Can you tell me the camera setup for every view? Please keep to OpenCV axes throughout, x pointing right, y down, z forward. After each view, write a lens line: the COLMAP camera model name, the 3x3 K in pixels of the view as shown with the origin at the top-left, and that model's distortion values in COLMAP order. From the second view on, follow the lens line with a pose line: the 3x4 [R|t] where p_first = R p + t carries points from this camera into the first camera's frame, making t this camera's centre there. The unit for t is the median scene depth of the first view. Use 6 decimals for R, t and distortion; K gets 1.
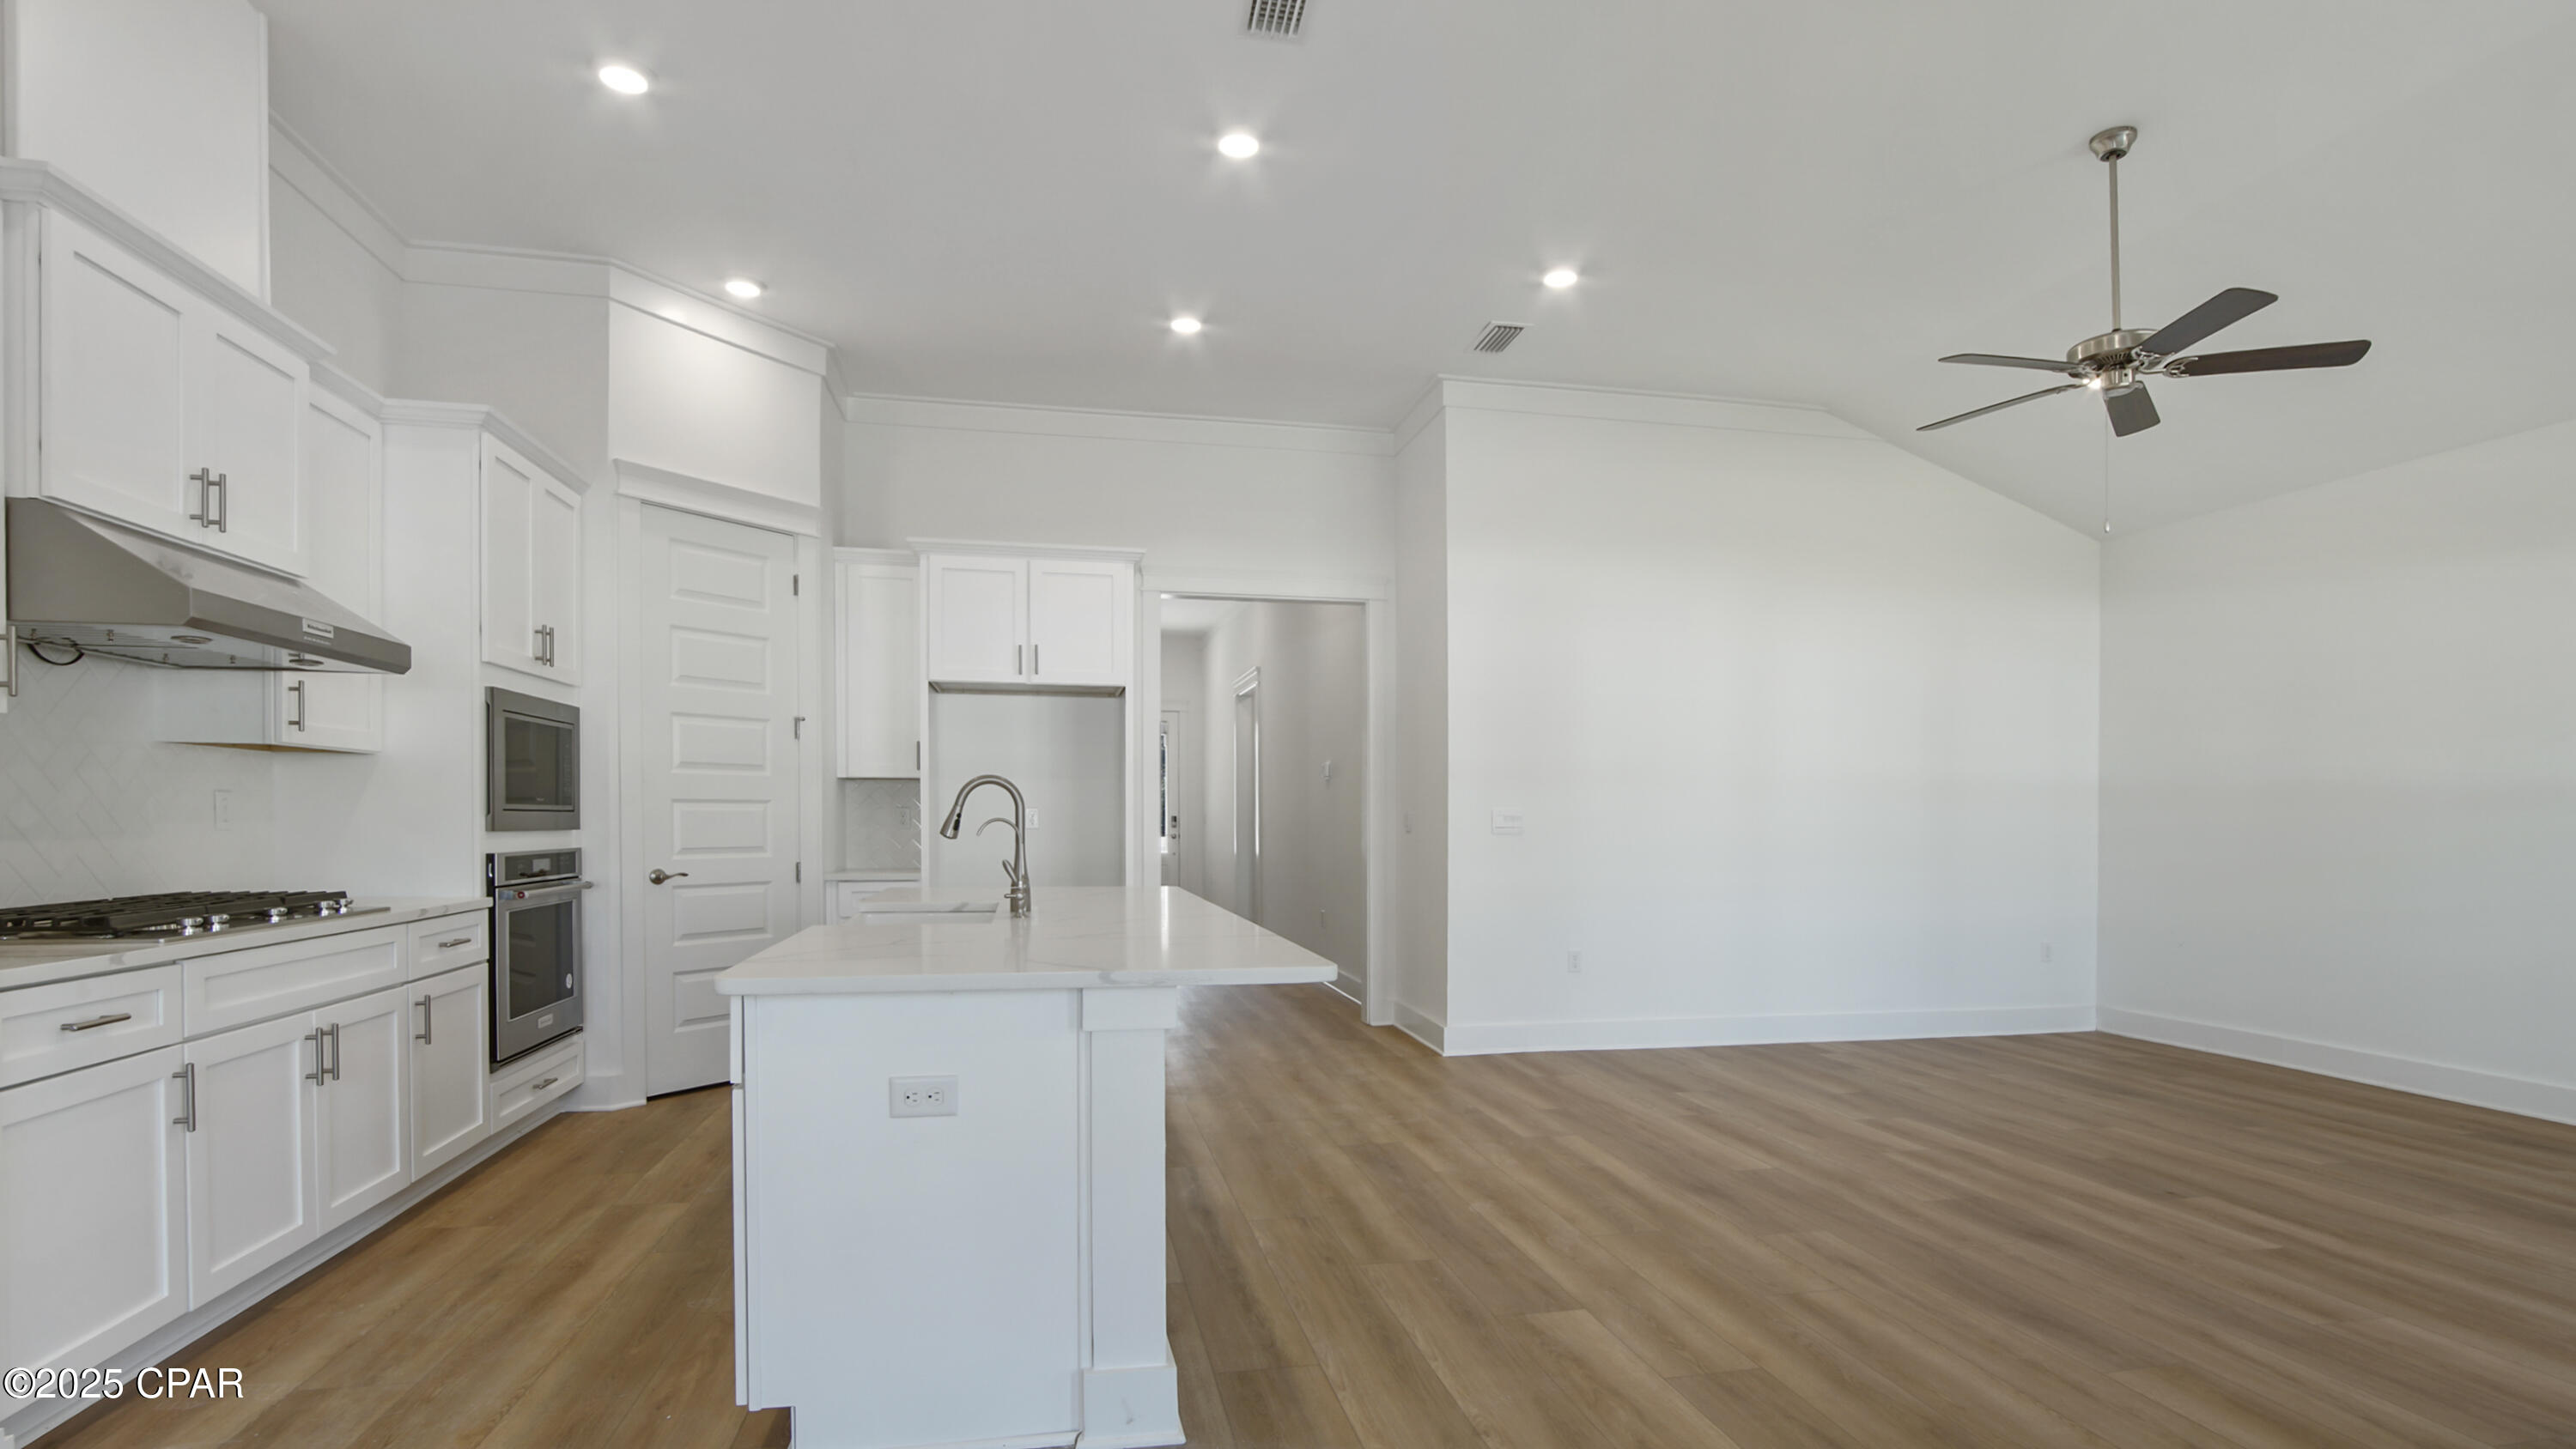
lens RADIAL K [[1251.5, 0, 1290.0], [0, 1251.5, 818.1], [0, 0, 1]] dist [0.004232, 0.001708]
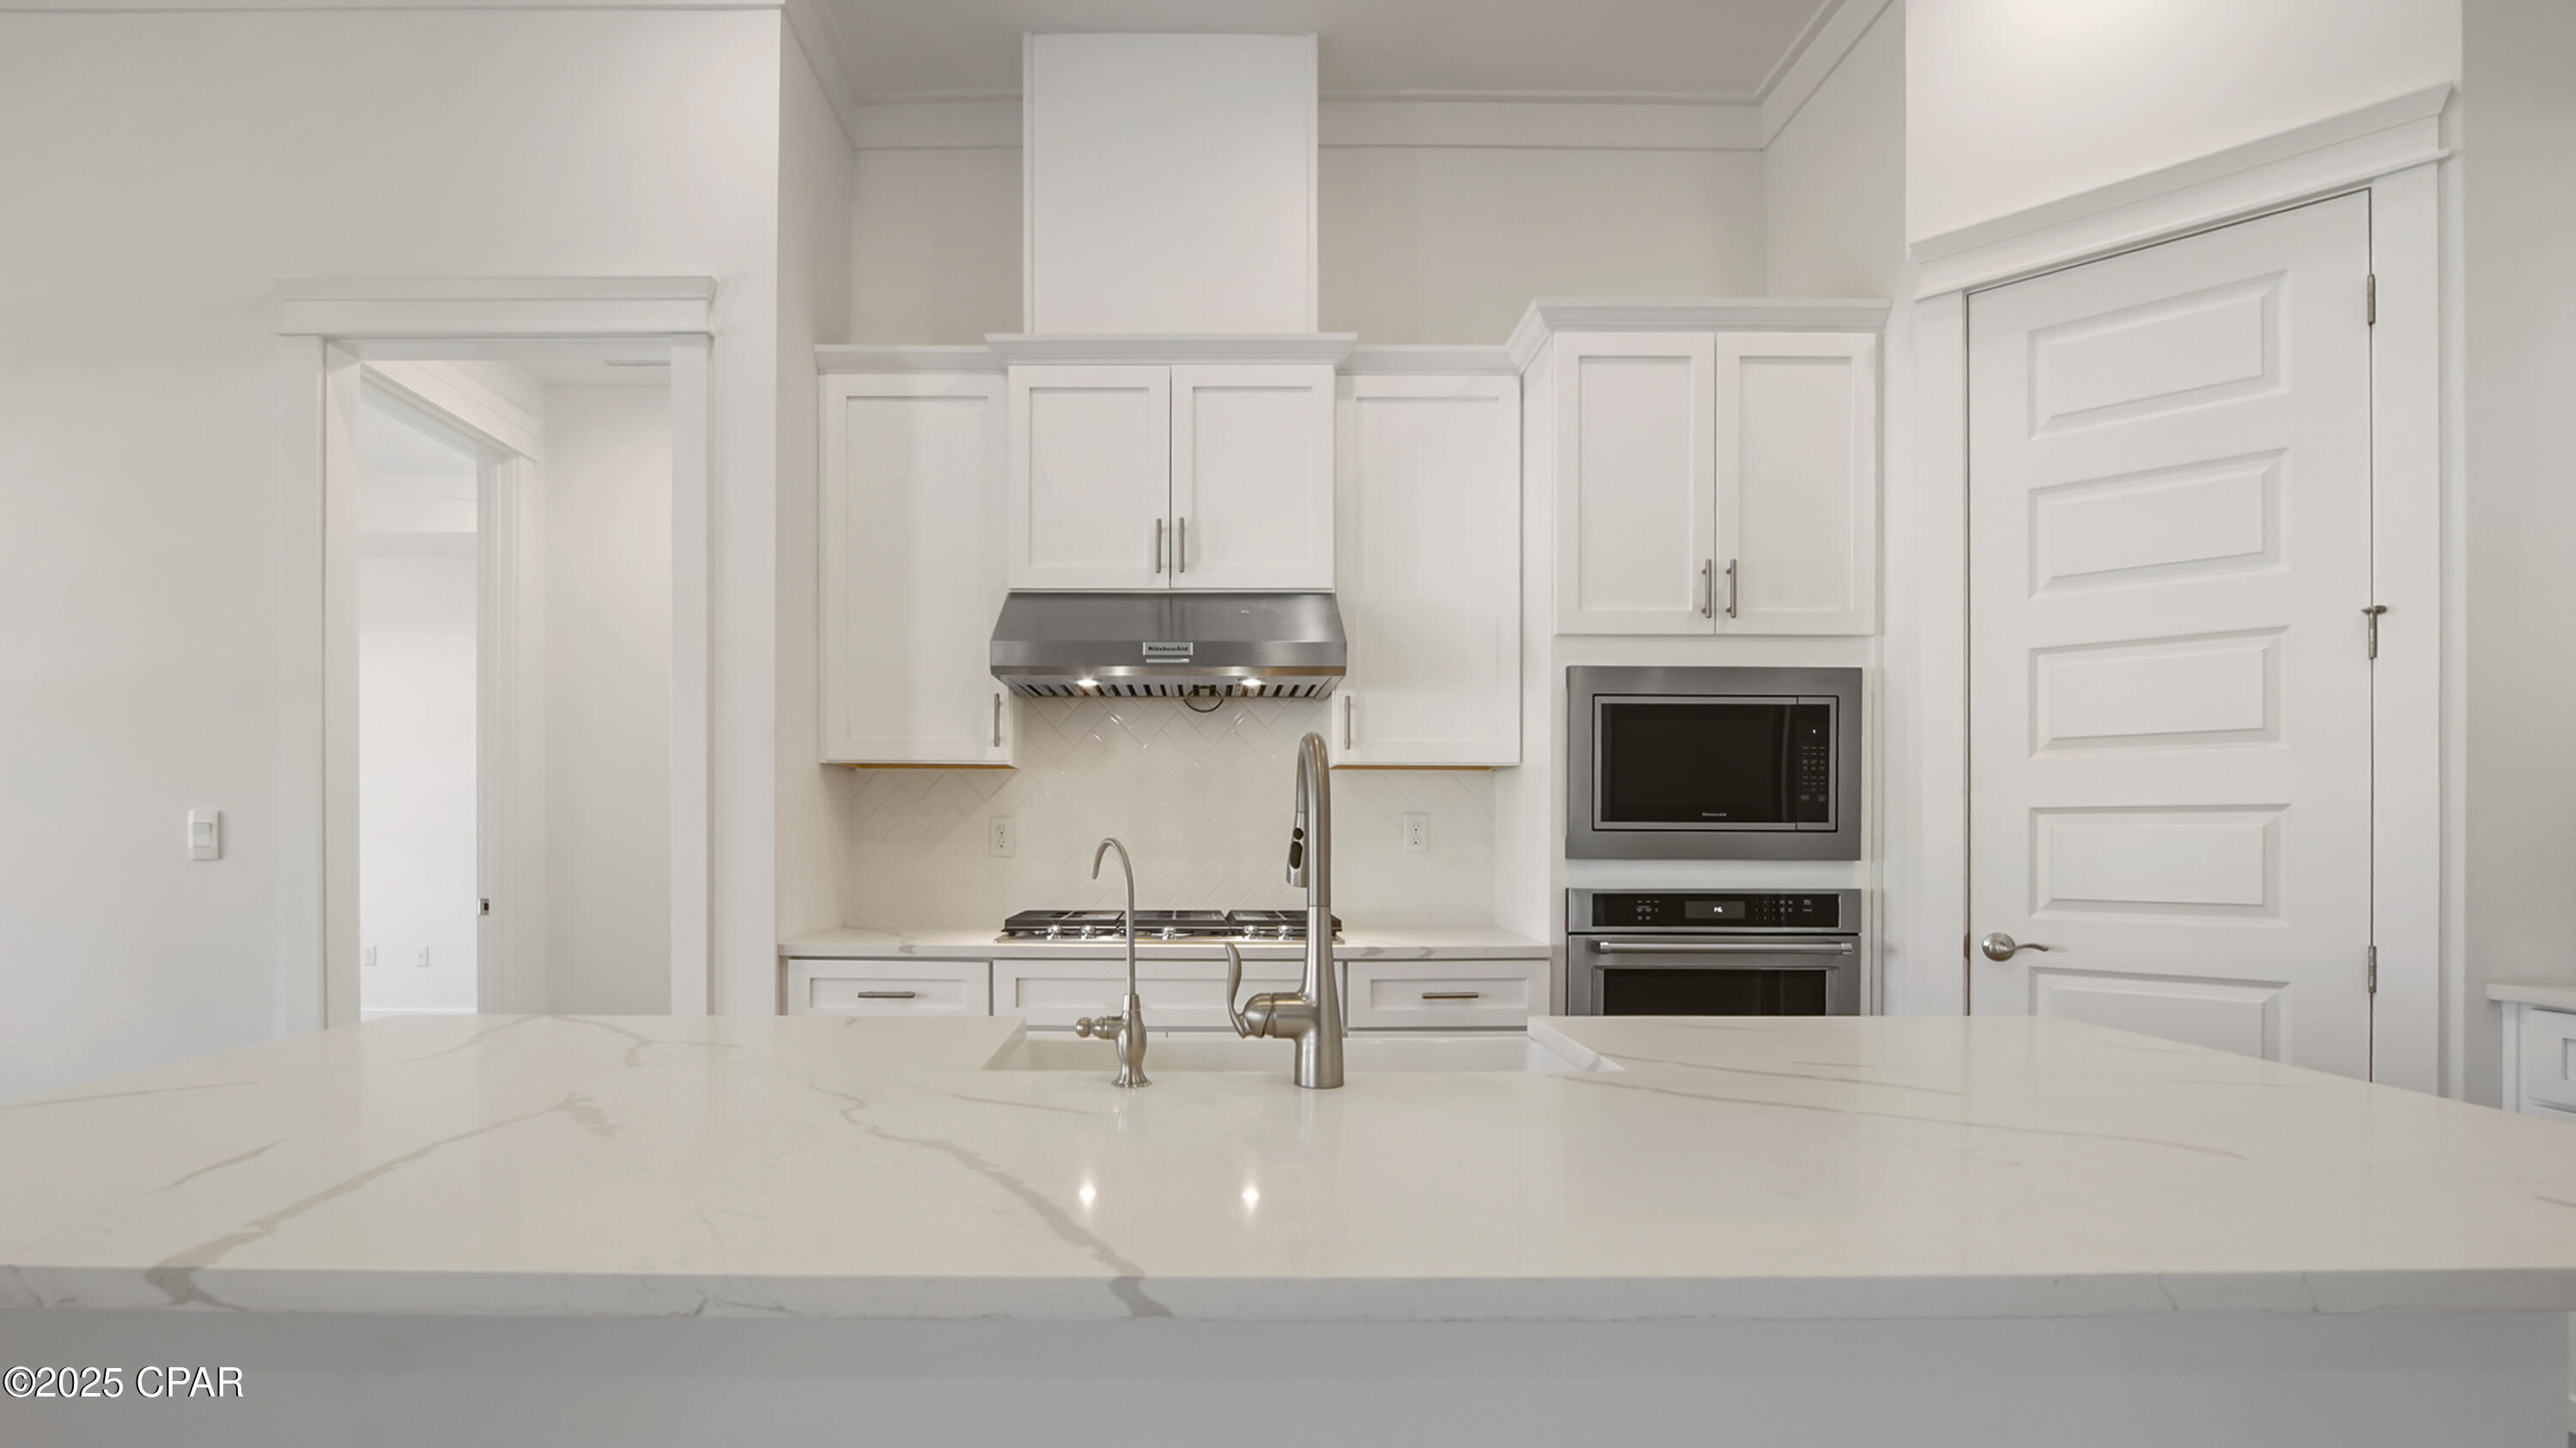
lens RADIAL K [[1251.8, 0, 1282.1], [0, 1251.8, 839.0], [0, 0, 1]] dist [0.004232, 0.001708]
pose [[-0.203422, -0.002417, -0.979088, 0.112597], [-0.002902, 0.999994, -0.001866, 0.000259], [0.979087, 0.002461, -0.203428, 0.845083]]
